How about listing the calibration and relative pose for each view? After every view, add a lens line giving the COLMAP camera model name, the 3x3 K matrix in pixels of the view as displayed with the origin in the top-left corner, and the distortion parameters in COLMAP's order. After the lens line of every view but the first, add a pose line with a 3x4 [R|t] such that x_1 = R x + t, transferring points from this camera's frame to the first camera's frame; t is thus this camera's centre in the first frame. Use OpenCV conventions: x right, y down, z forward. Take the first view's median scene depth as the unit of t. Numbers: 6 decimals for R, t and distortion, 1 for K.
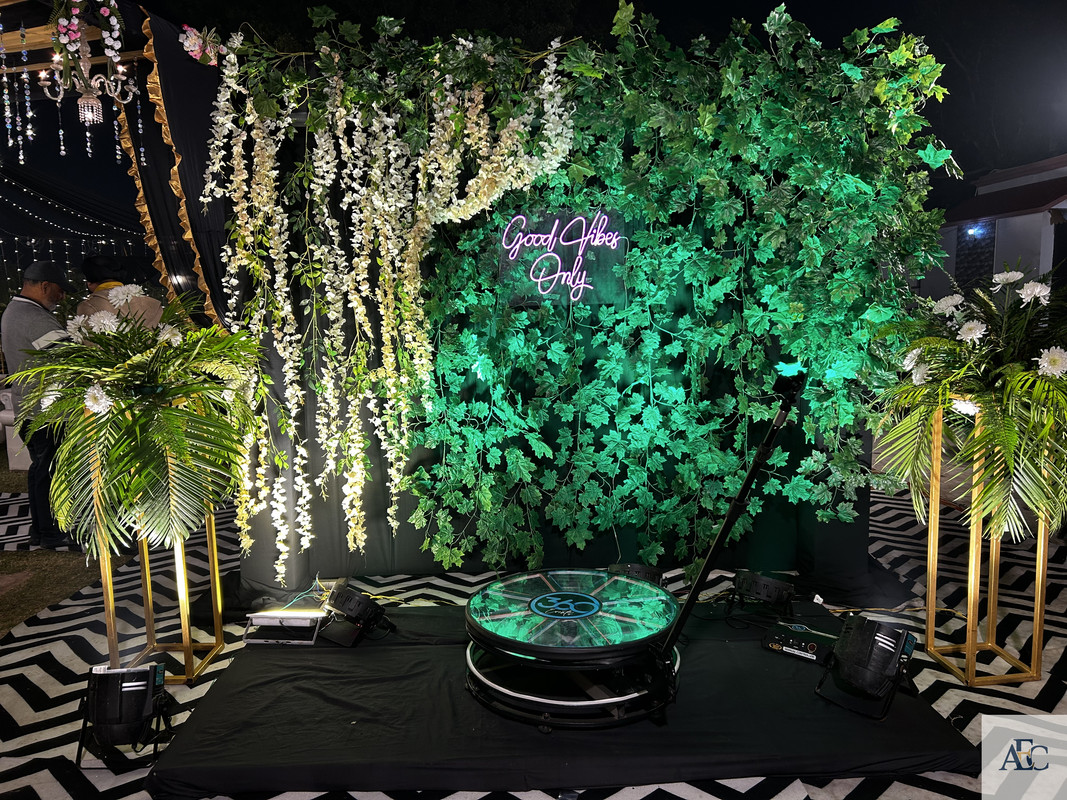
lens RADIAL K [[815.2, 0, 529.6], [0, 815.2, 406.1], [0, 0, 1]] dist [0.084951, -0.083643]
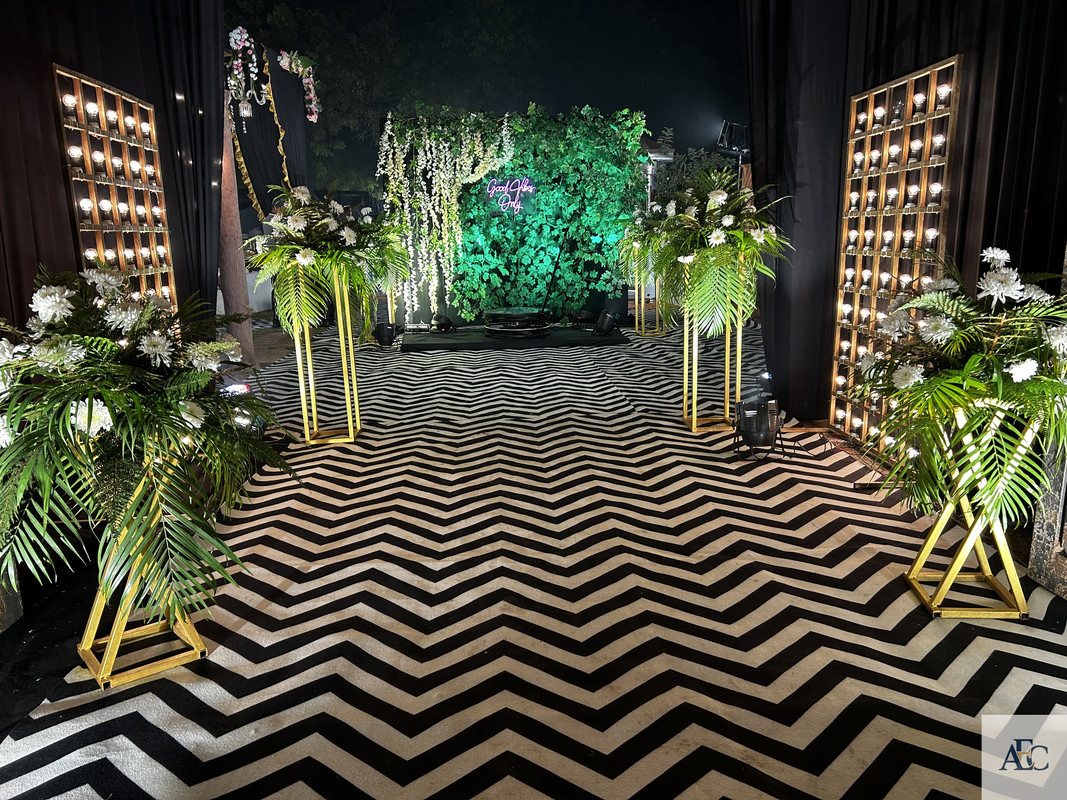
lens RADIAL K [[815.2, 0, 536.1], [0, 815.2, 419.6], [0, 0, 1]] dist [0.084951, -0.083643]
pose [[0.996916, -0.024553, 0.074539, -0.093574], [0.016813, 0.994565, 0.102753, 0.261998], [-0.076657, -0.101183, 0.991910, -1.690118]]
